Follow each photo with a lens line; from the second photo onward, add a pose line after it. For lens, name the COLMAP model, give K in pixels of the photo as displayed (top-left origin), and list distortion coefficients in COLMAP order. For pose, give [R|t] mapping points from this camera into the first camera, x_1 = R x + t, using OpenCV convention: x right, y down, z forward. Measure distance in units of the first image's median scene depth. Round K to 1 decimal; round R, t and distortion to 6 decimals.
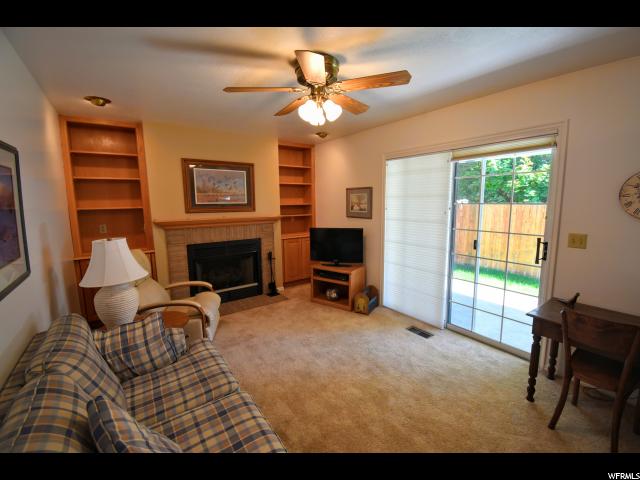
lens RADIAL K [[285.3, 0, 325.3], [0, 285.3, 237.1], [0, 0, 1]] dist [0.024369, -0.025595]
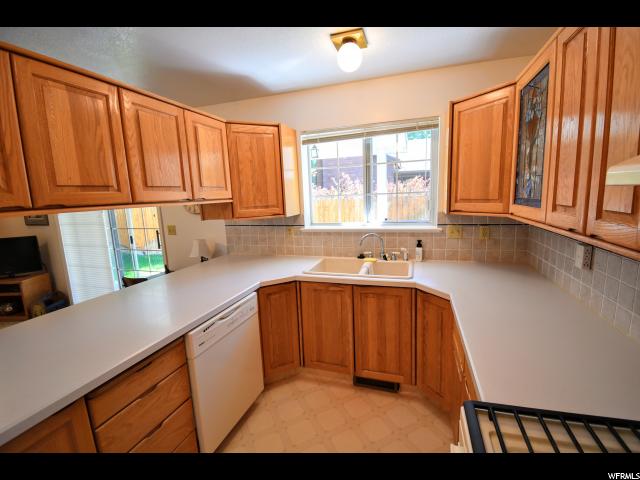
lens RADIAL K [[285.3, 0, 325.3], [0, 285.3, 237.1], [0, 0, 1]] dist [0.024369, -0.025595]
pose [[0.808828, -0.111022, 0.577470, 0.384737], [0.106279, 0.993443, 0.042136, 0.041045], [-0.578362, 0.027292, 0.815324, -0.393923]]
